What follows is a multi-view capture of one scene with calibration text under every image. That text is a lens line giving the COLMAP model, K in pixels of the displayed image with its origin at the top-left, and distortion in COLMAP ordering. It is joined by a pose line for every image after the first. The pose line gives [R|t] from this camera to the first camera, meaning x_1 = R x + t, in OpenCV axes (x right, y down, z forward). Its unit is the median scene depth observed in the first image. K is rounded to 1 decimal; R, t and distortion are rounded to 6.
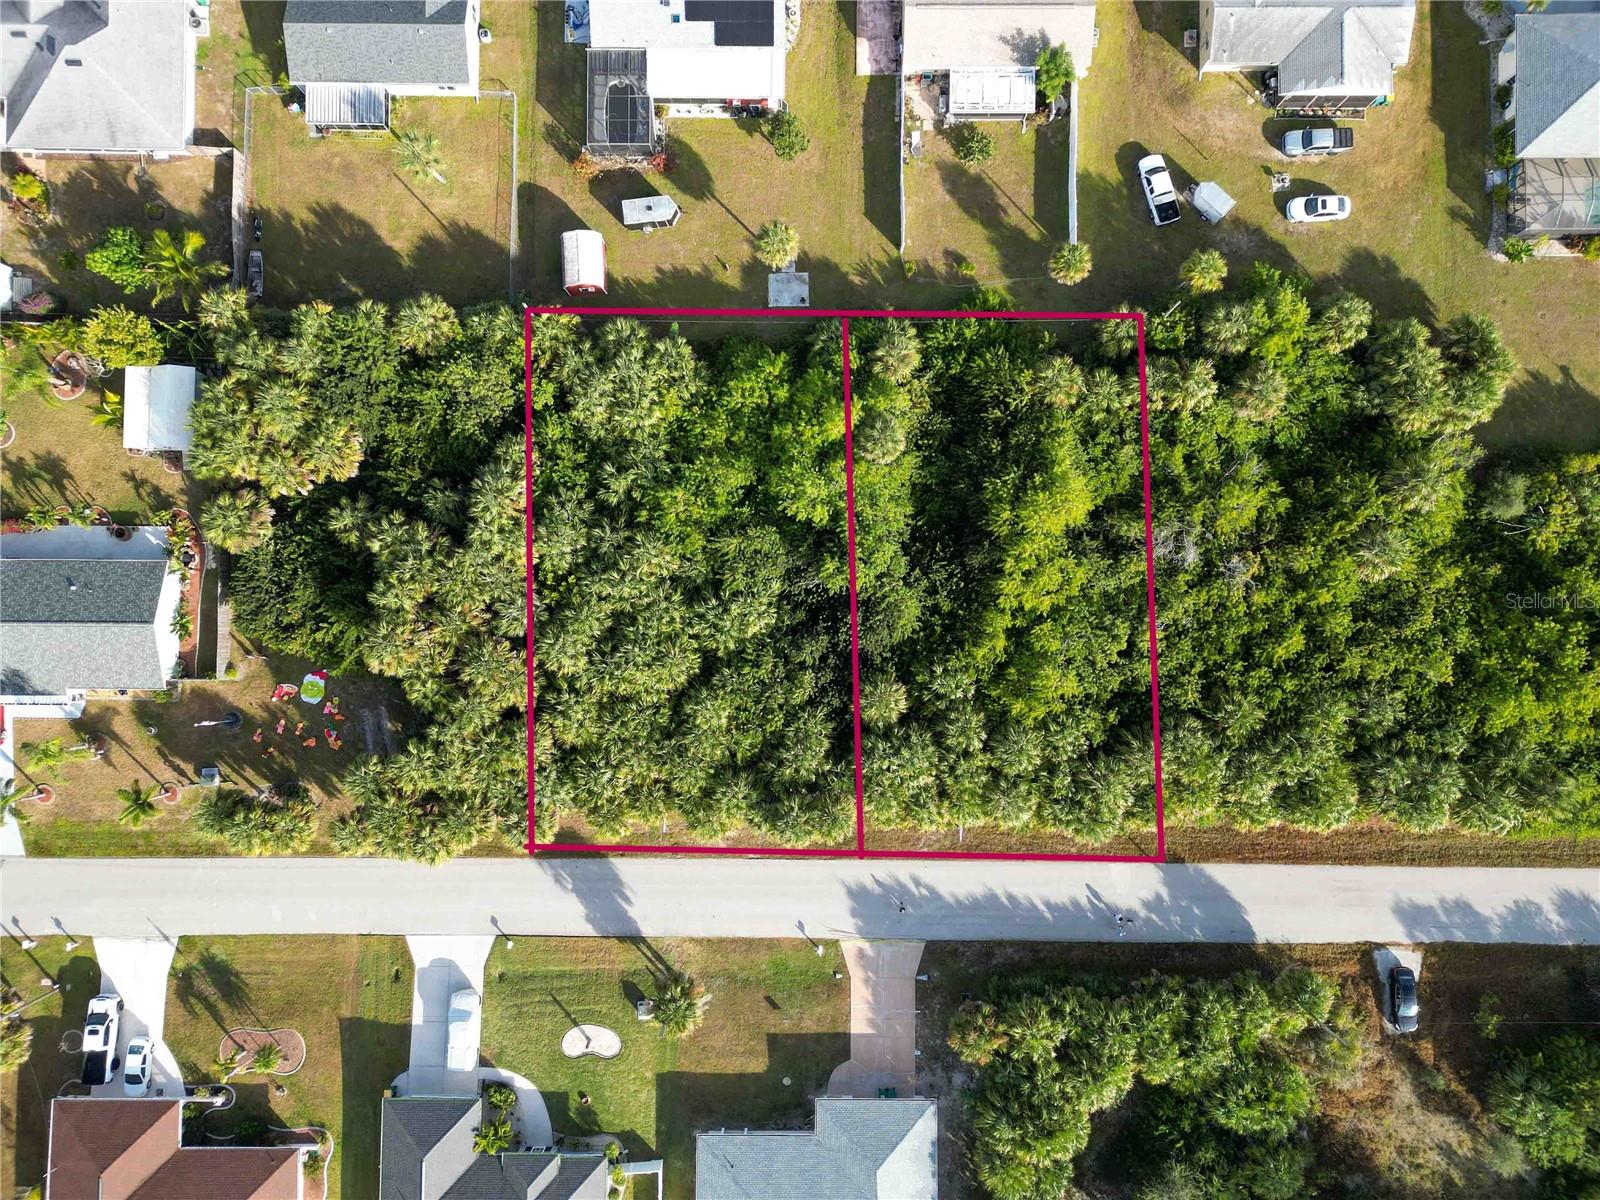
lens RADIAL K [[1103.7, 0, 800.0], [0, 1103.7, 600.0], [0, 0, 1]] dist [0.055148, -0.036887]
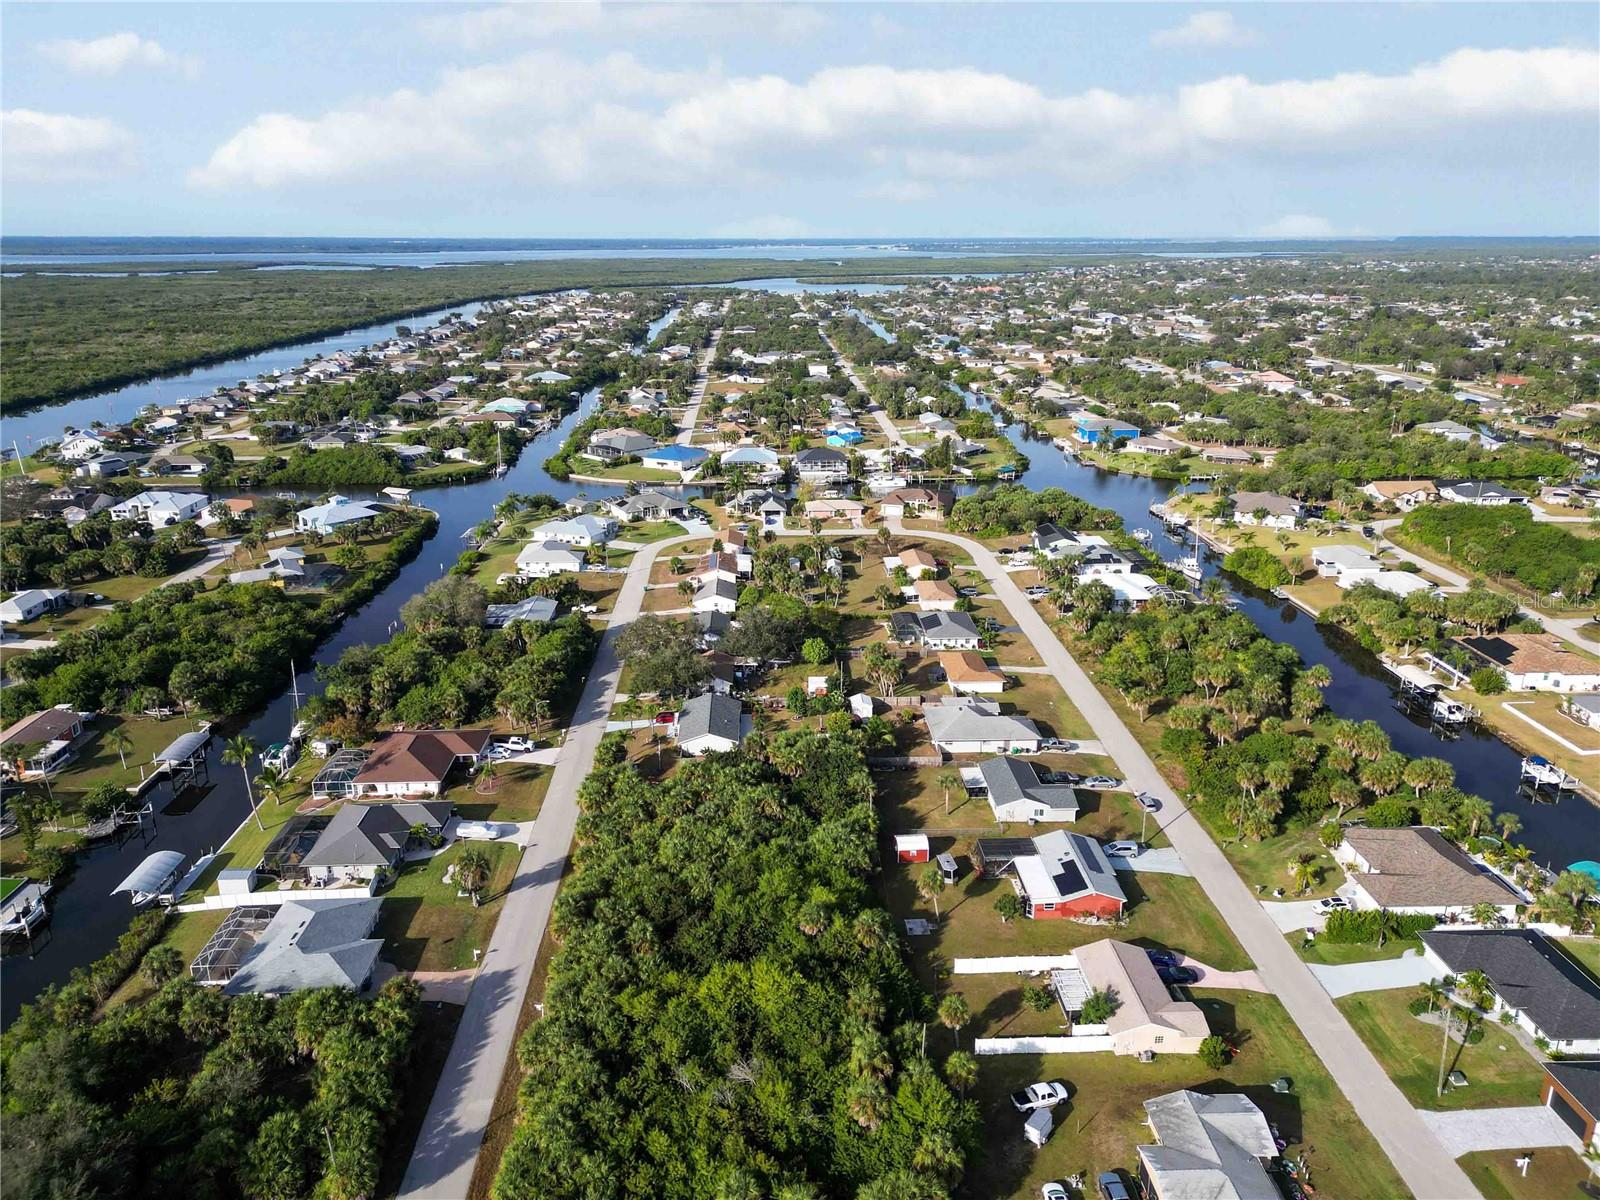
lens RADIAL K [[1124.5, 0, 800.0], [0, 1124.5, 600.0], [0, 0, 1]] dist [0.092069, -0.104157]
pose [[0.048504, 0.313001, -0.948514, 1.369919], [-0.998327, 0.045113, -0.036164, -0.085983], [0.031471, 0.948681, 0.314665, 0.080870]]
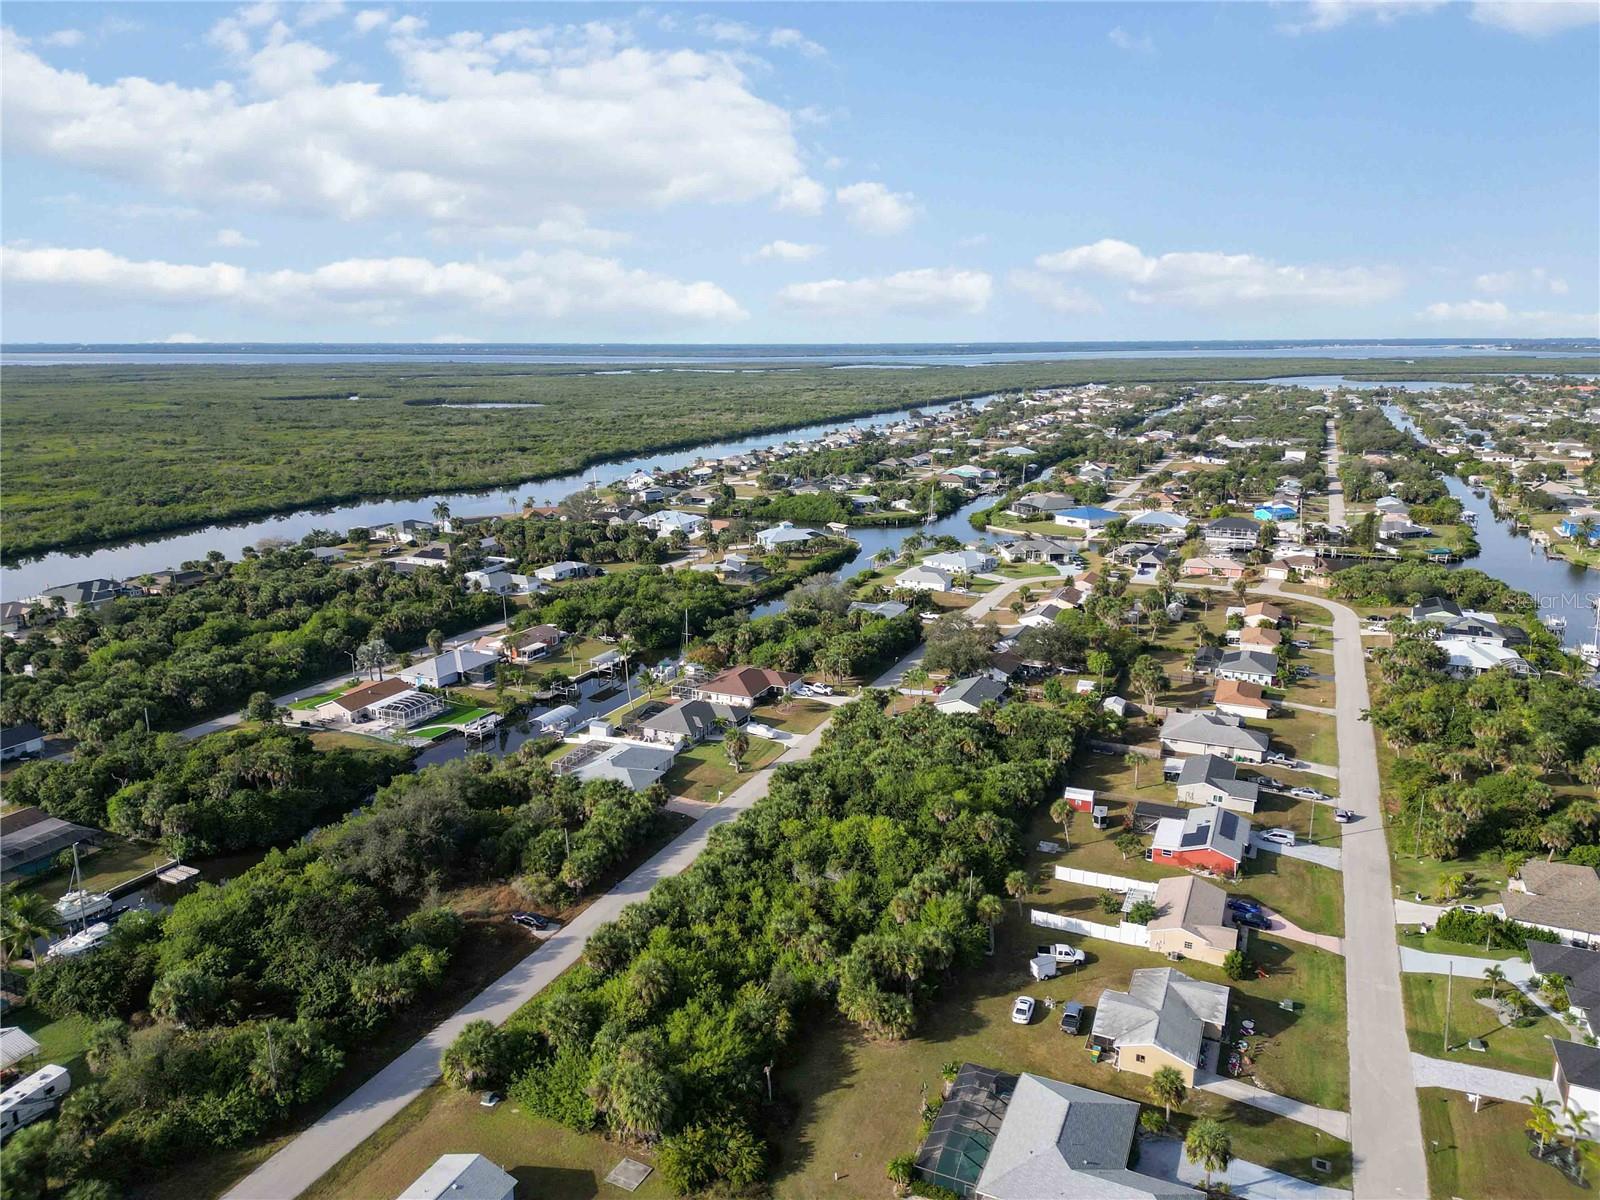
lens RADIAL K [[1108.9, 0, 798.5], [0, 1108.9, 607.5], [0, 0, 1]] dist [0.082653, -0.092505]
pose [[-0.407009, 0.221388, -0.886189, 1.751438], [-0.912799, -0.062678, 0.403572, -0.644475], [0.033801, 0.973169, 0.227593, 0.196510]]
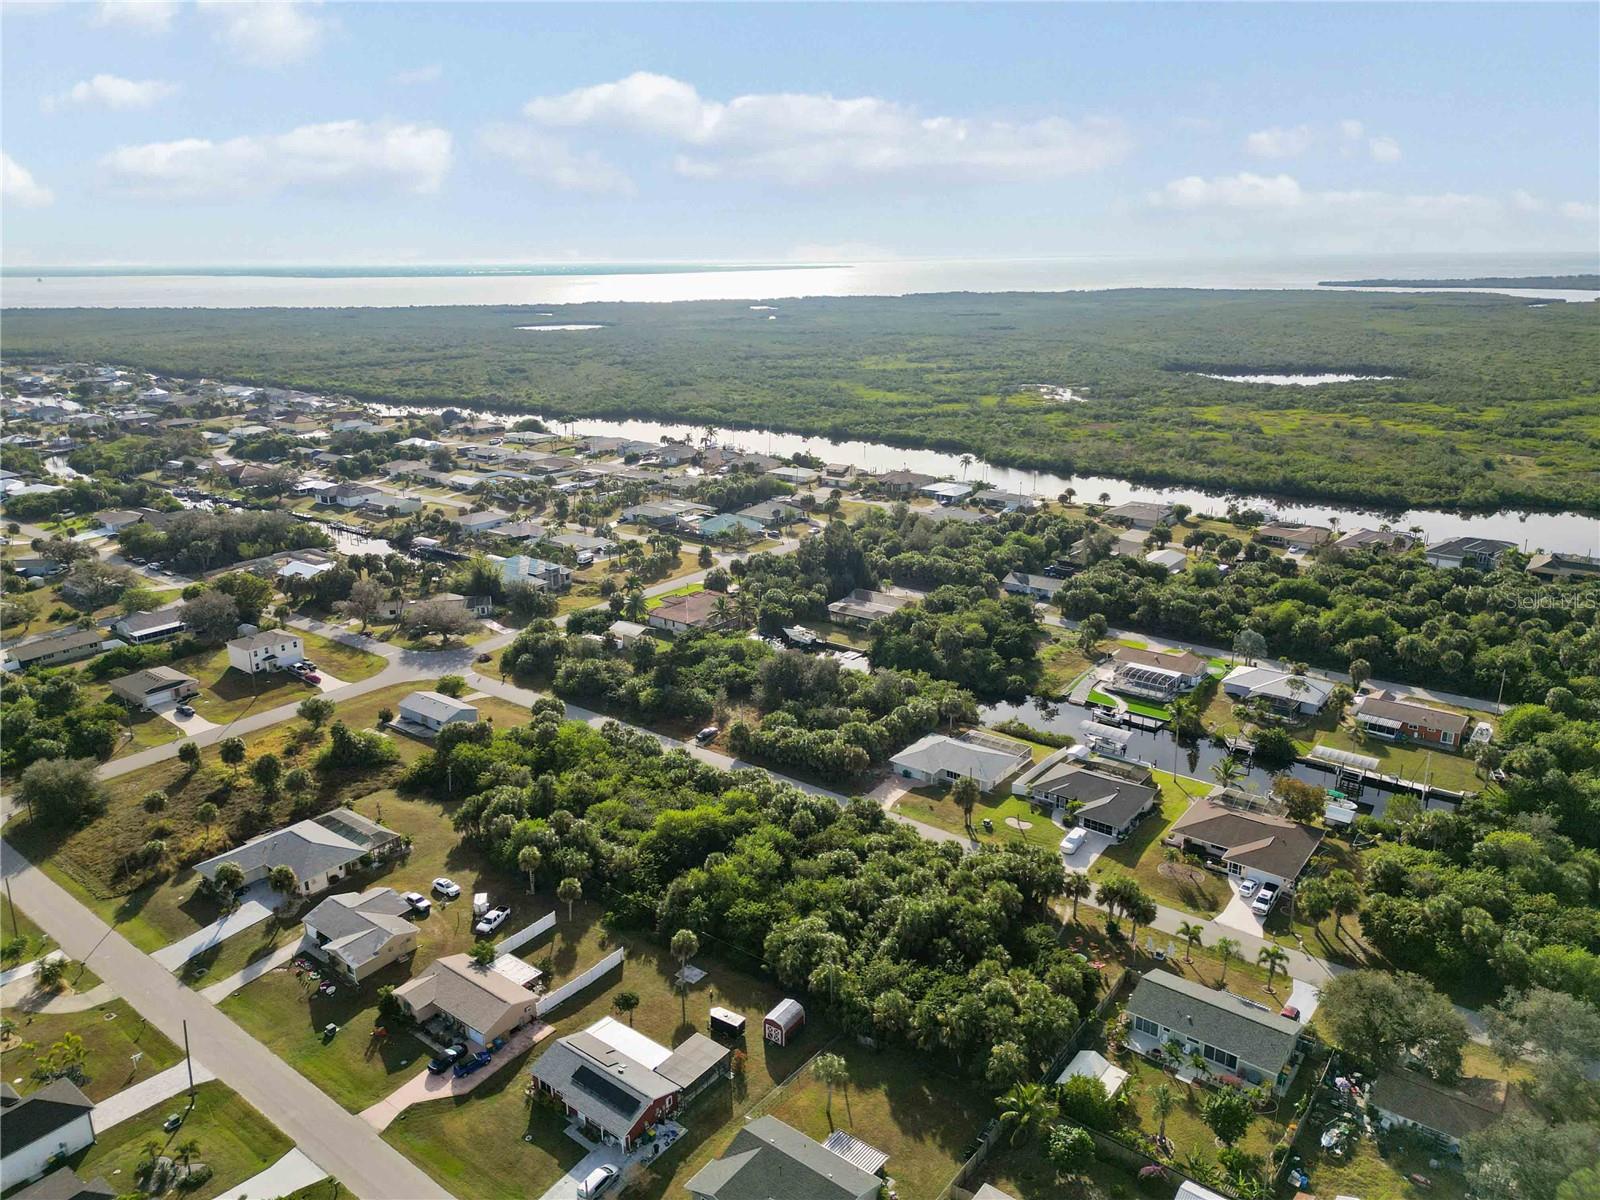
lens RADIAL K [[1108.9, 0, 798.5], [0, 1108.9, 607.5], [0, 0, 1]] dist [0.082653, -0.092505]
pose [[-0.794275, -0.167695, 0.583957, -1.006001], [0.607556, -0.216552, 0.764186, -1.333523], [-0.001693, 0.961761, 0.273886, 0.069997]]
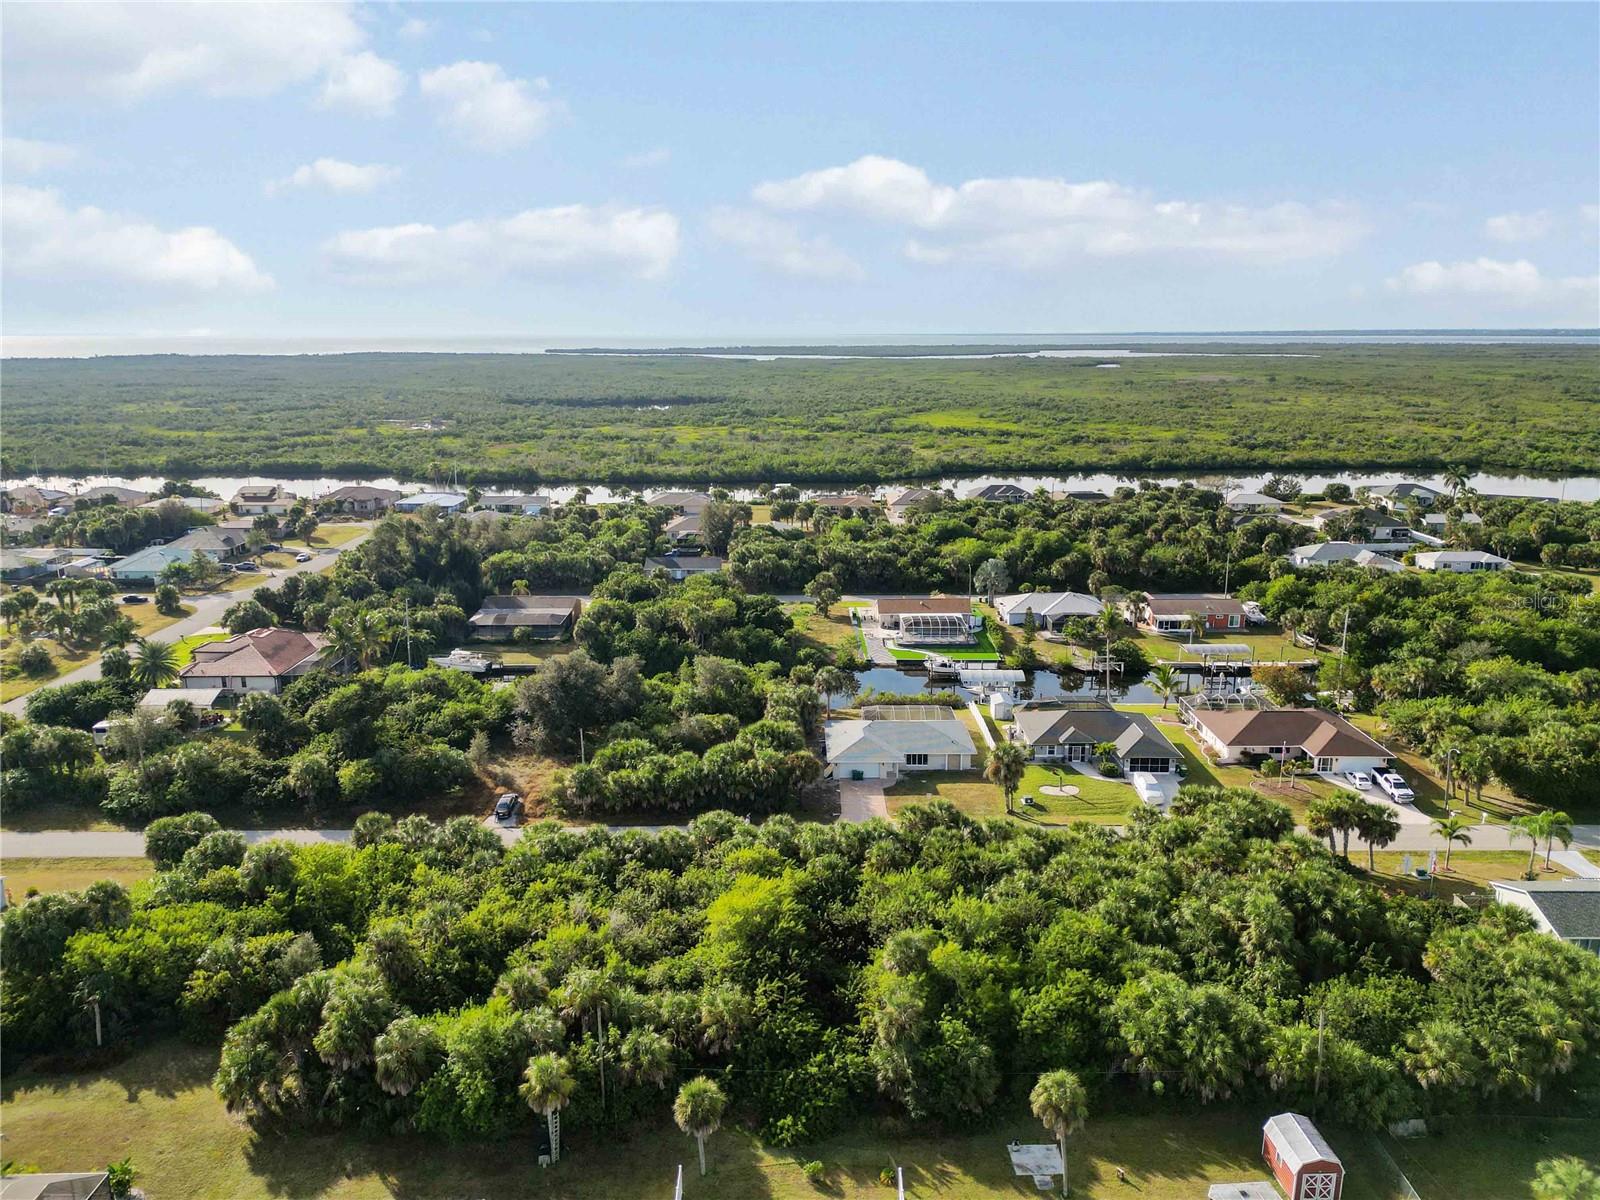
lens RADIAL K [[1129.2, 0, 798.4], [0, 1129.2, 601.3], [0, 0, 1]] dist [0.086745, -0.095121]
pose [[-0.999917, 0.011257, -0.006264, 0.166730], [-0.008412, -0.202340, 0.979279, -1.041613], [0.009757, 0.979251, 0.202418, 0.455445]]
